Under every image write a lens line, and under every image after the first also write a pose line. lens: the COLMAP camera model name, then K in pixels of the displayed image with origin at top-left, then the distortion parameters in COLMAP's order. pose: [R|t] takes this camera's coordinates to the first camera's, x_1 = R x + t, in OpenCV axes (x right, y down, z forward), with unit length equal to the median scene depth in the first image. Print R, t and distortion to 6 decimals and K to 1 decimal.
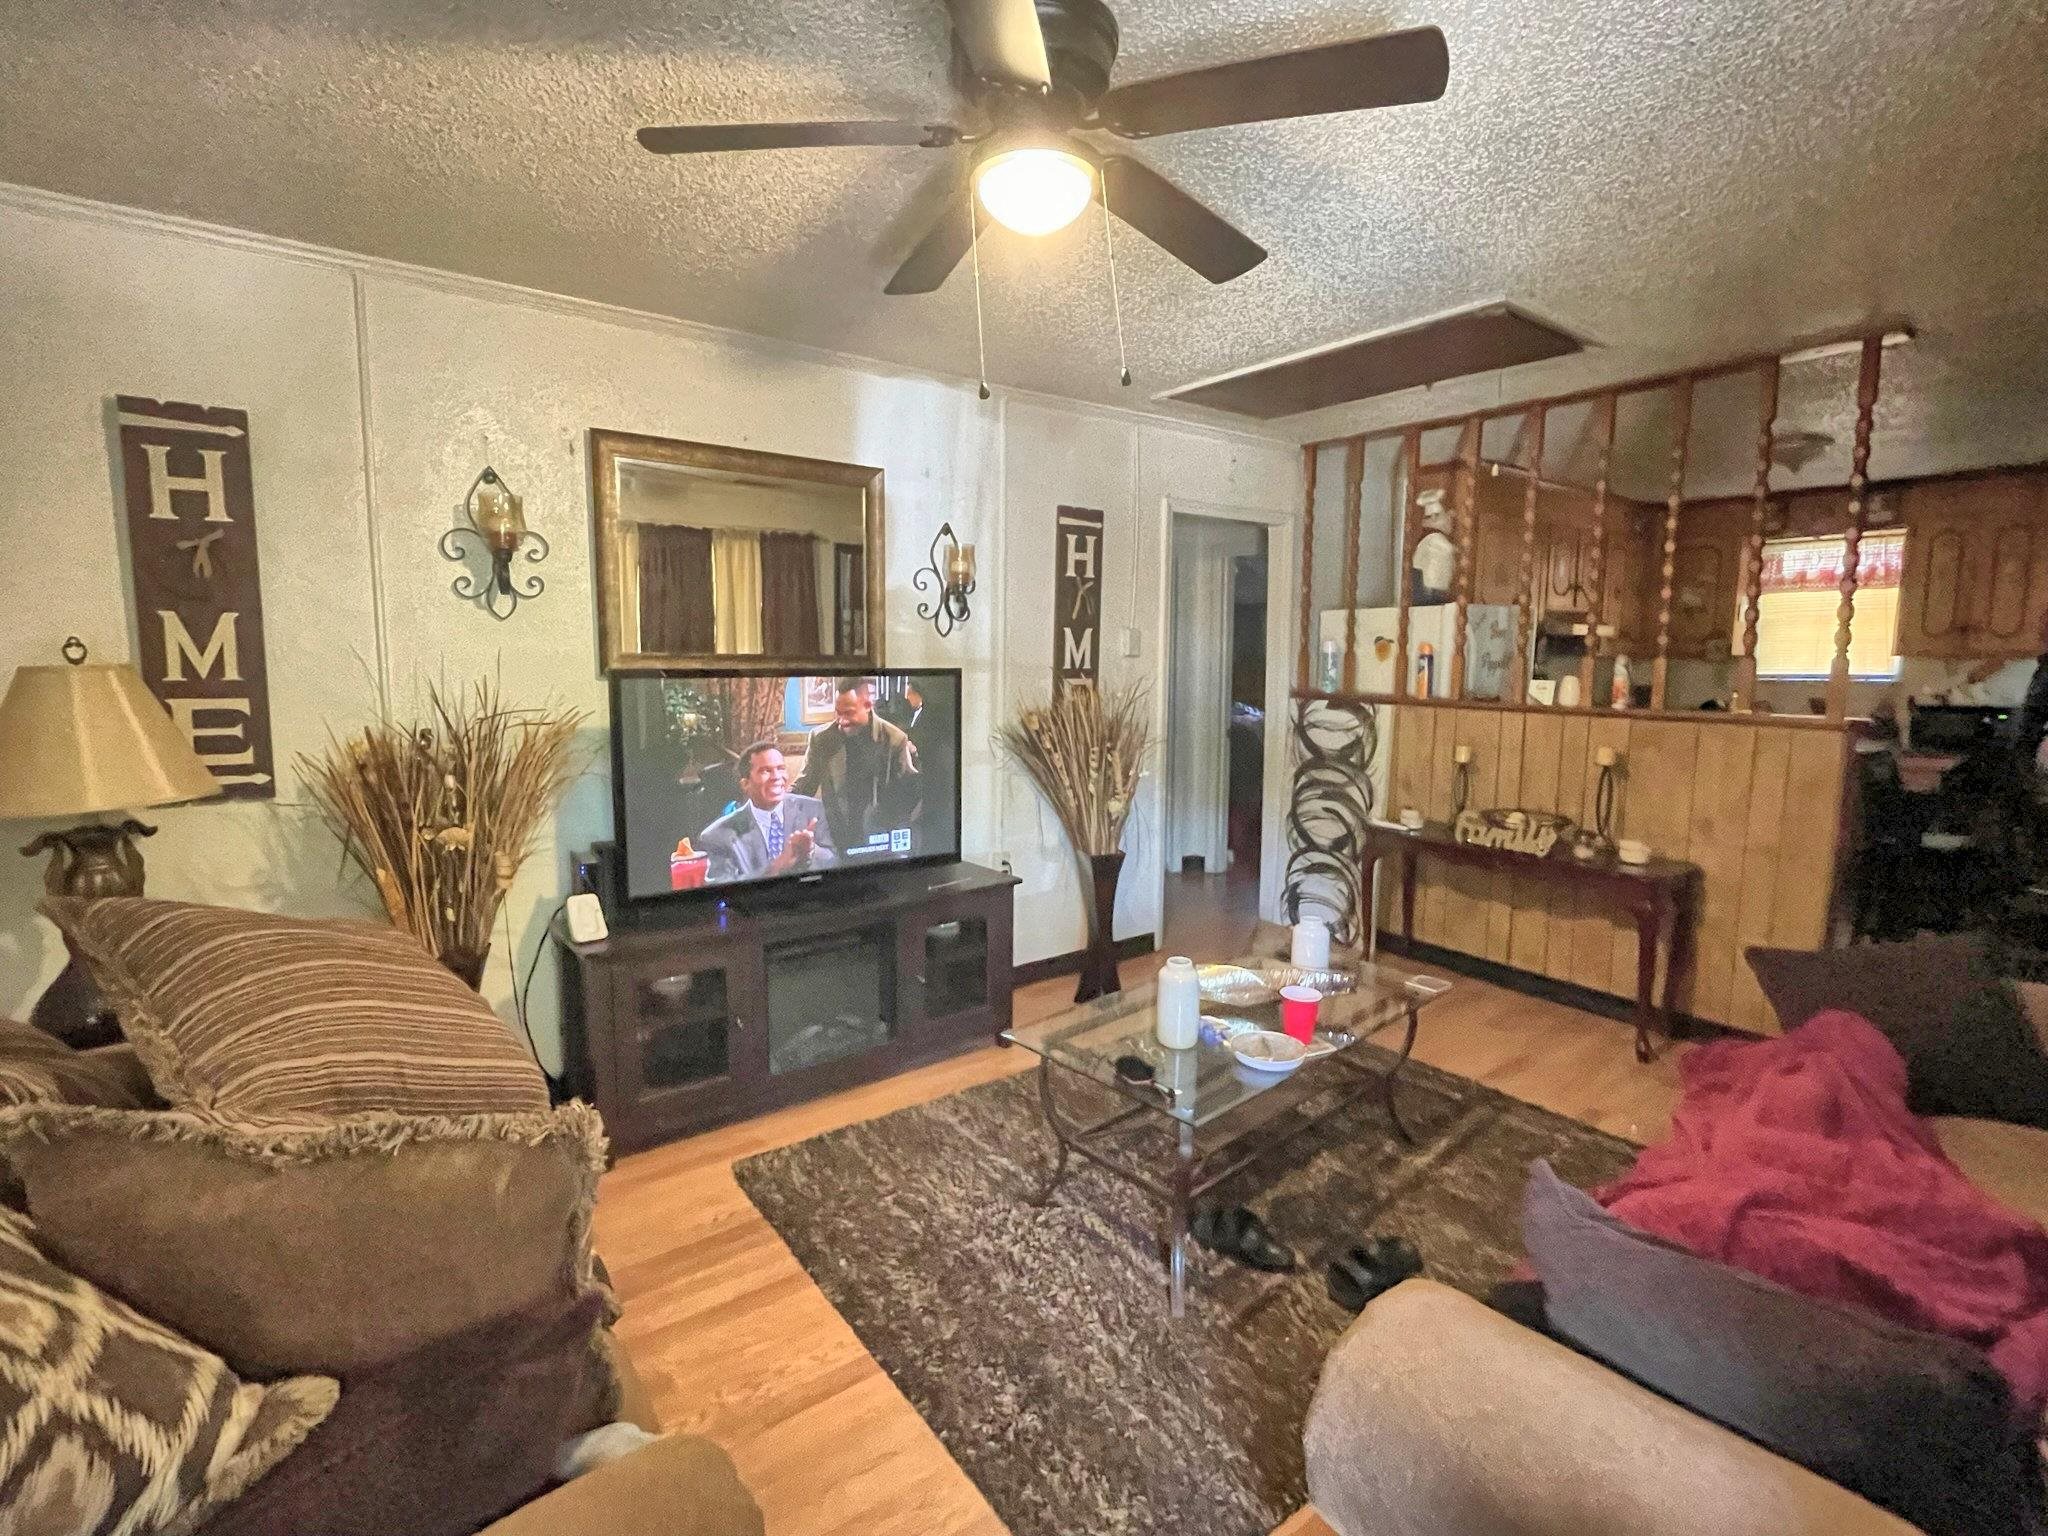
lens RADIAL K [[955.3, 0, 1018.9], [0, 955.3, 766.2], [0, 0, 1]] dist [-0.001560, -0.000862]
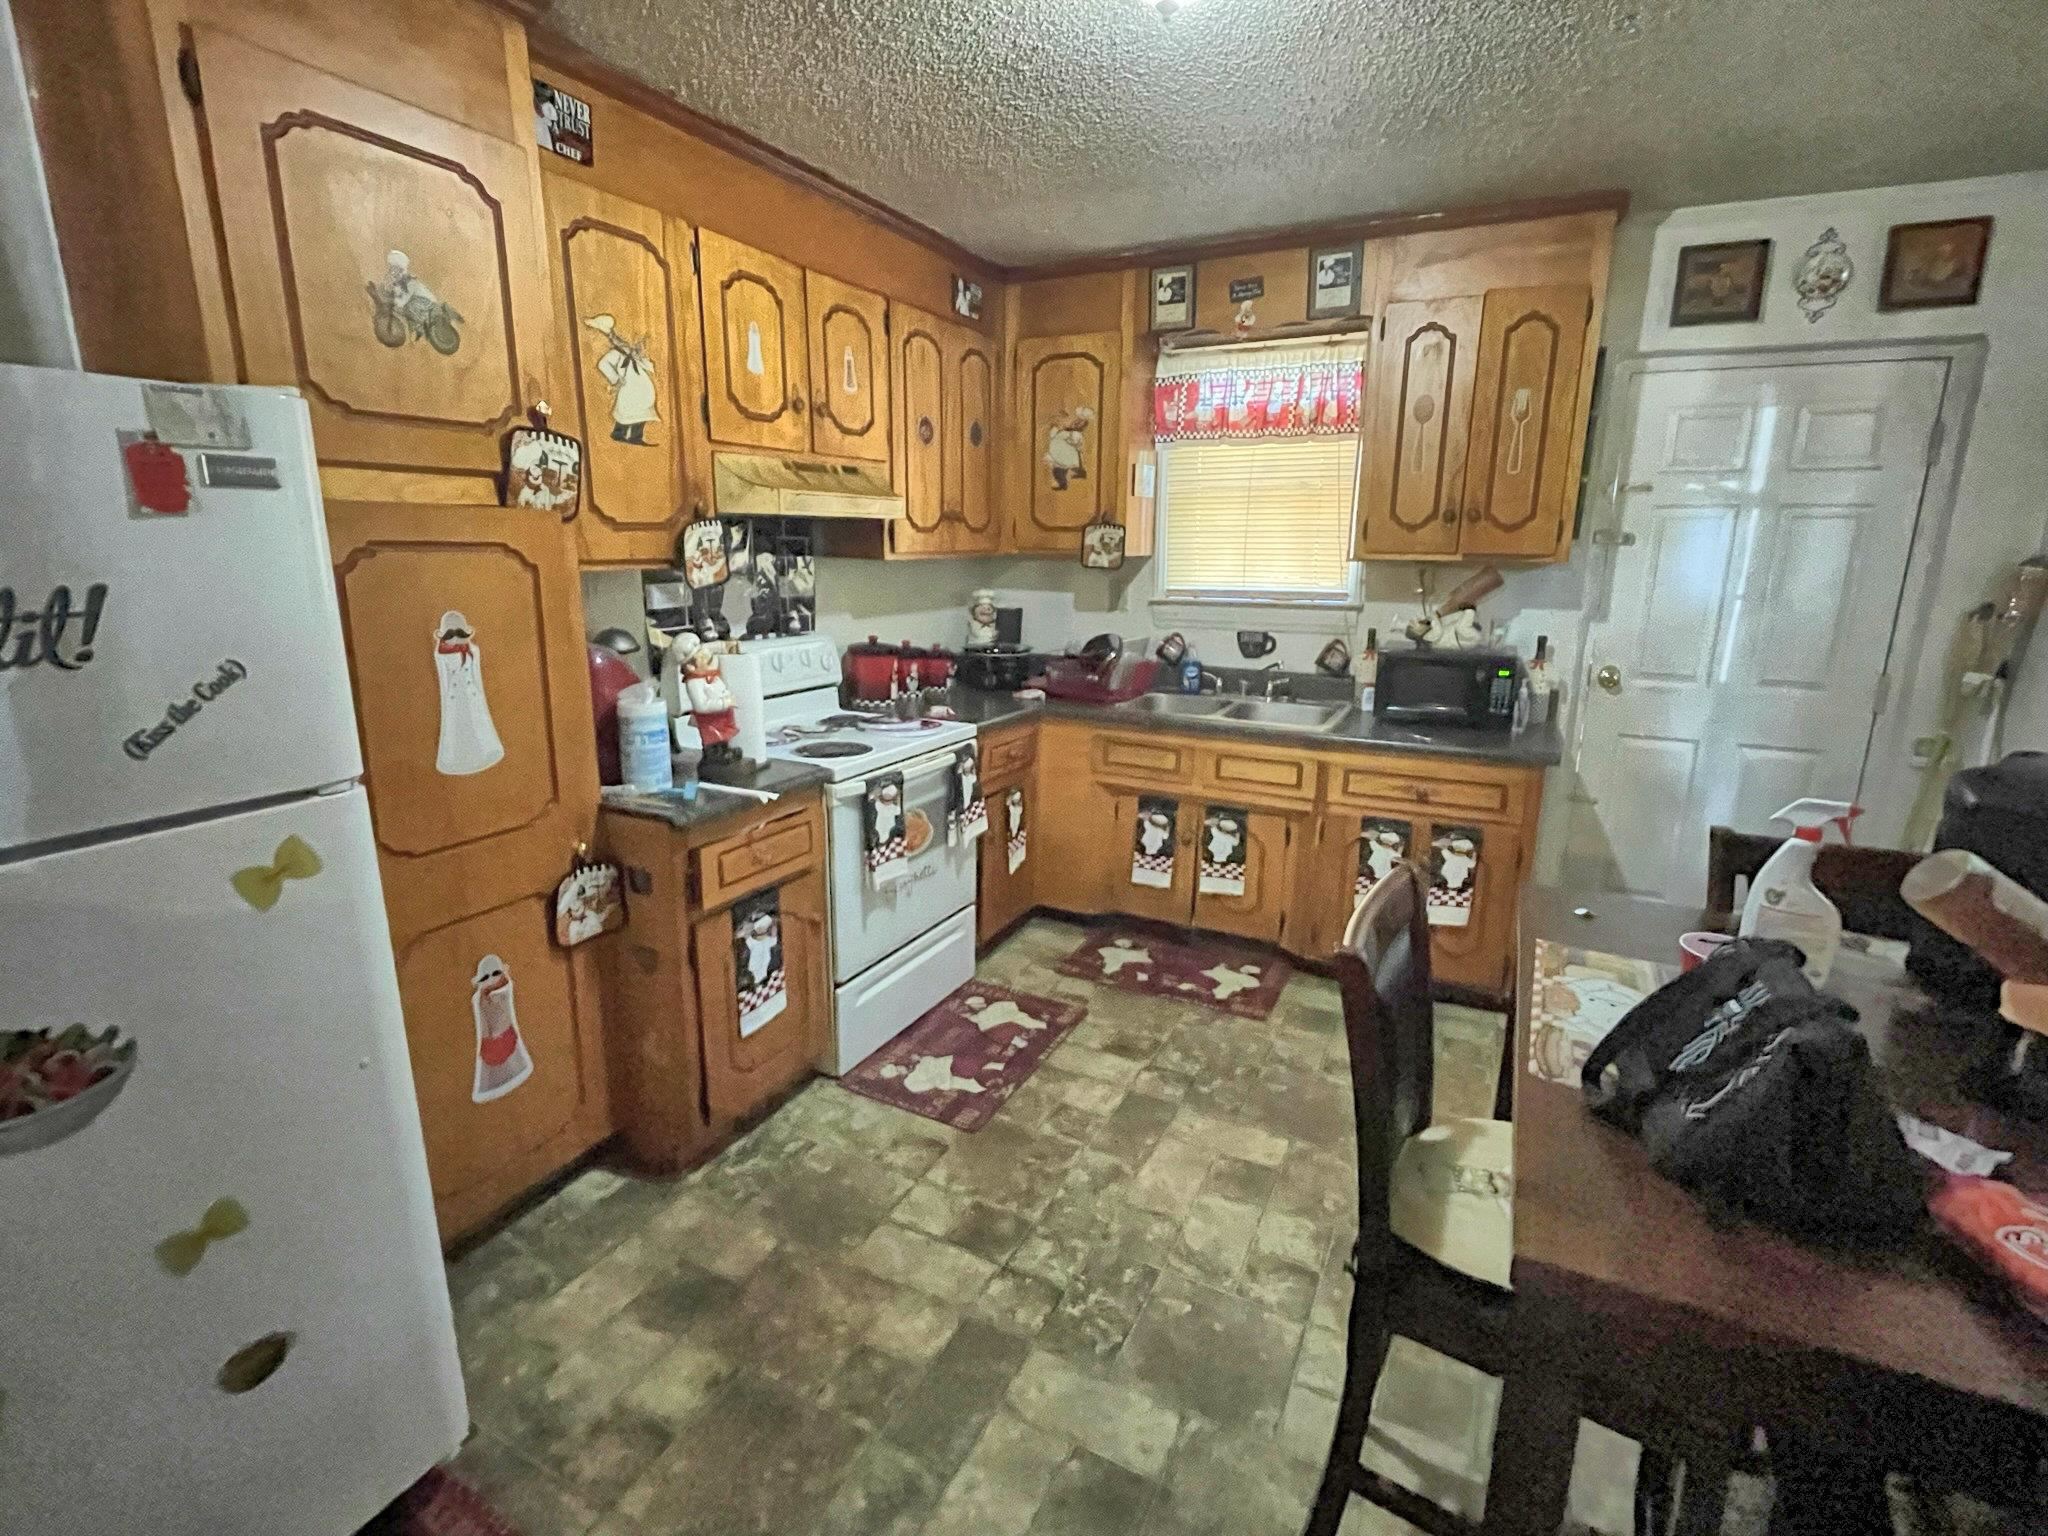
lens RADIAL K [[955.3, 0, 1026.1], [0, 955.3, 765.9], [0, 0, 1]] dist [-0.001560, -0.000862]
pose [[0.895936, -0.093095, 0.434319, 0.462738], [0.040206, 0.990773, 0.129430, -0.073277], [-0.442361, -0.098499, 0.891412, 0.539657]]
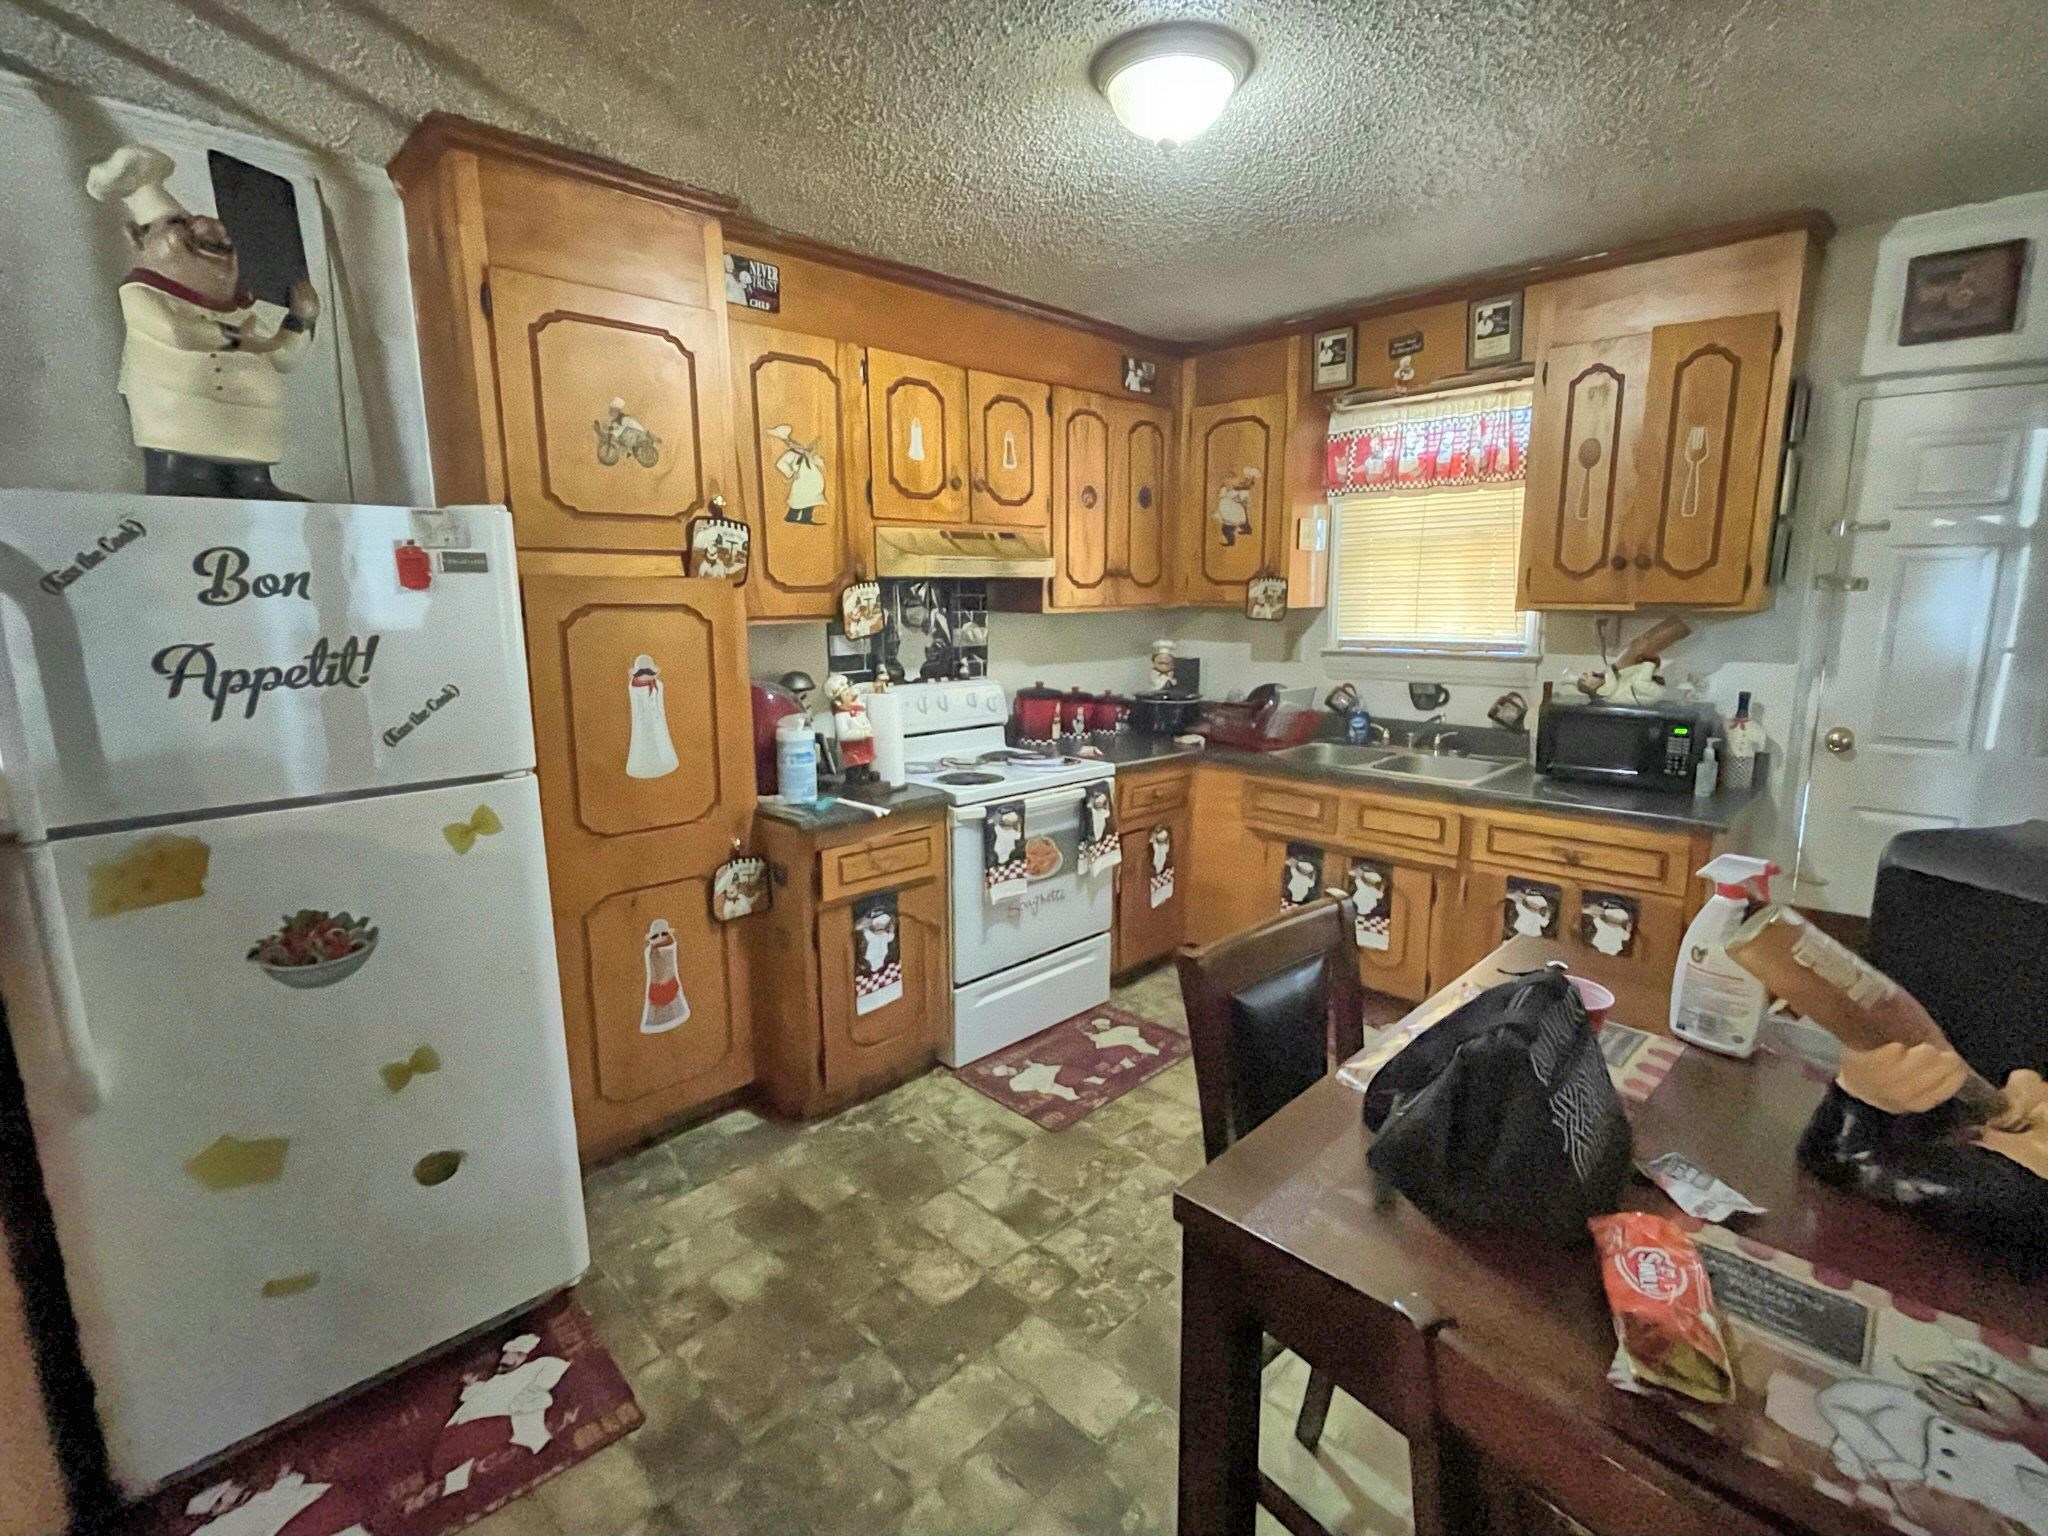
lens RADIAL K [[955.3, 0, 1024.0], [0, 955.3, 767.5], [0, 0, 1]] dist [-0.001560, -0.000862]
pose [[0.988608, -0.031136, 0.147259, 0.528977], [0.020996, 0.997332, 0.069918, -0.067851], [-0.149043, -0.066030, 0.986624, 0.473120]]
